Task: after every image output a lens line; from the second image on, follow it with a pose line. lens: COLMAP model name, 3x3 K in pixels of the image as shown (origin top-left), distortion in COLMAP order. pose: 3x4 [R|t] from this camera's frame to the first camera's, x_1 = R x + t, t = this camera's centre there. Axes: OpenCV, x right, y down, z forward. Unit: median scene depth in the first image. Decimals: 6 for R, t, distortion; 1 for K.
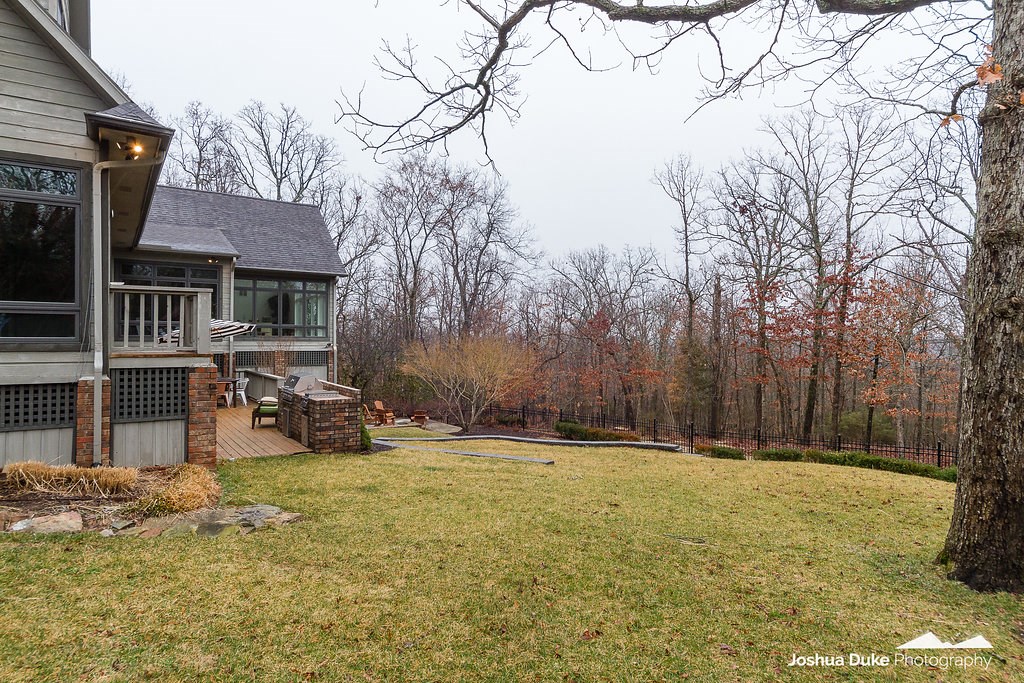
lens RADIAL K [[607.8, 0, 516.6], [0, 607.8, 340.2], [0, 0, 1]] dist [-0.007419, 0.001070]
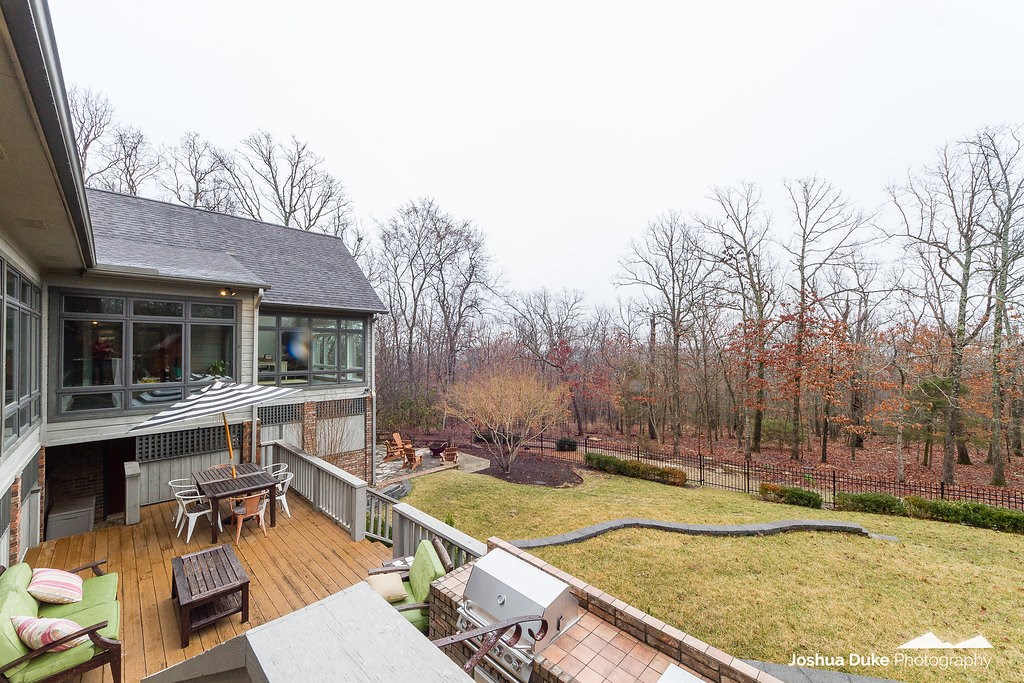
lens RADIAL K [[396.0, 0, 507.4], [0, 396.0, 343.9], [0, 0, 1]] dist [0.003885, -0.000130]
pose [[0.981660, -0.003362, 0.190610, -0.169132], [0.006173, 0.999881, -0.014153, -0.039466], [-0.190540, 0.015070, 0.981564, 0.305643]]
